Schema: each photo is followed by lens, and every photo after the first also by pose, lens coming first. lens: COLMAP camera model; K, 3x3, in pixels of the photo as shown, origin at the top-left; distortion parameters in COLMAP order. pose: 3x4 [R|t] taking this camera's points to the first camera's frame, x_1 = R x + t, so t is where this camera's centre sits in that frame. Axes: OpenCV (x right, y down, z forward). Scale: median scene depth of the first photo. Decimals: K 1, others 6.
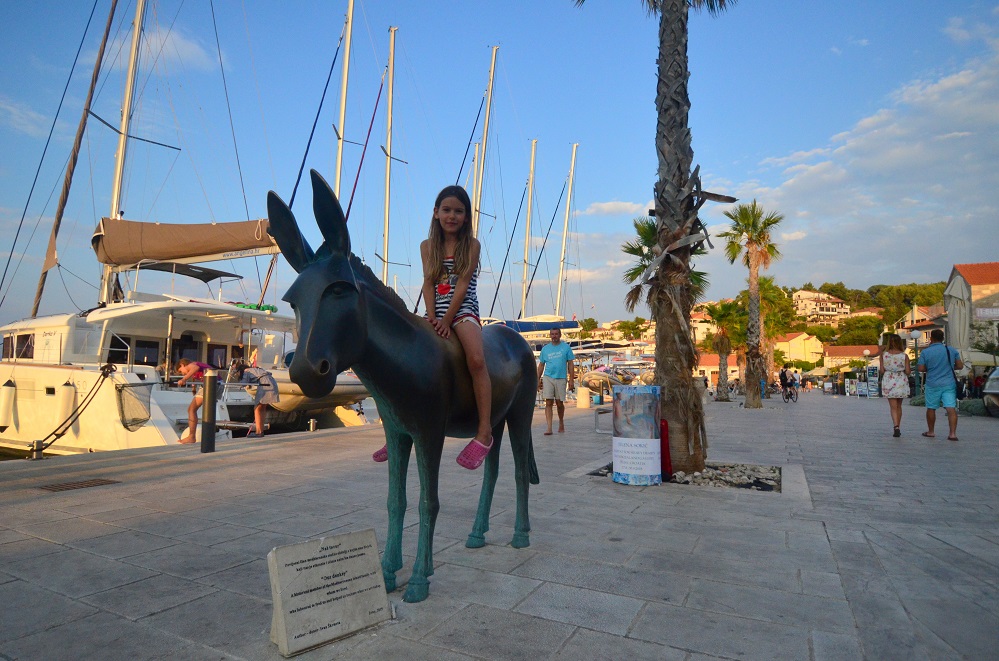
lens RADIAL K [[545.3, 0, 499.5], [0, 545.3, 330.5], [0, 0, 1]] dist [0.001533, 0.000203]
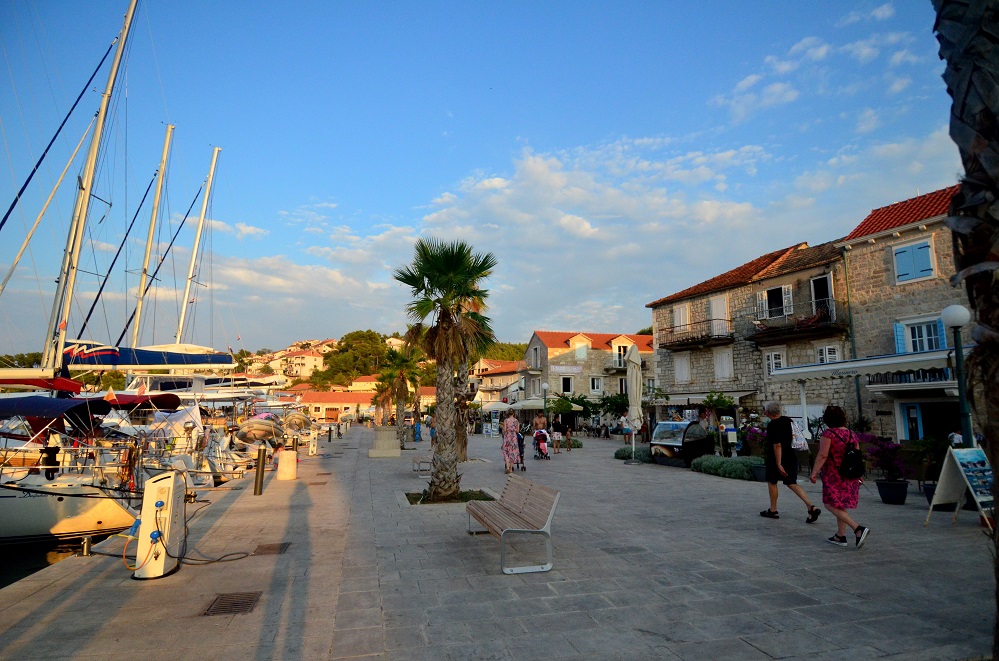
lens RADIAL K [[518.7, 0, 498.0], [0, 518.7, 334.7], [0, 0, 1]] dist [0.045205, -0.048413]
pose [[0.757699, 0.094324, 0.645752, -0.048887], [-0.054429, 0.995186, -0.081500, -0.004564], [-0.650330, 0.026605, 0.759185, 0.127378]]
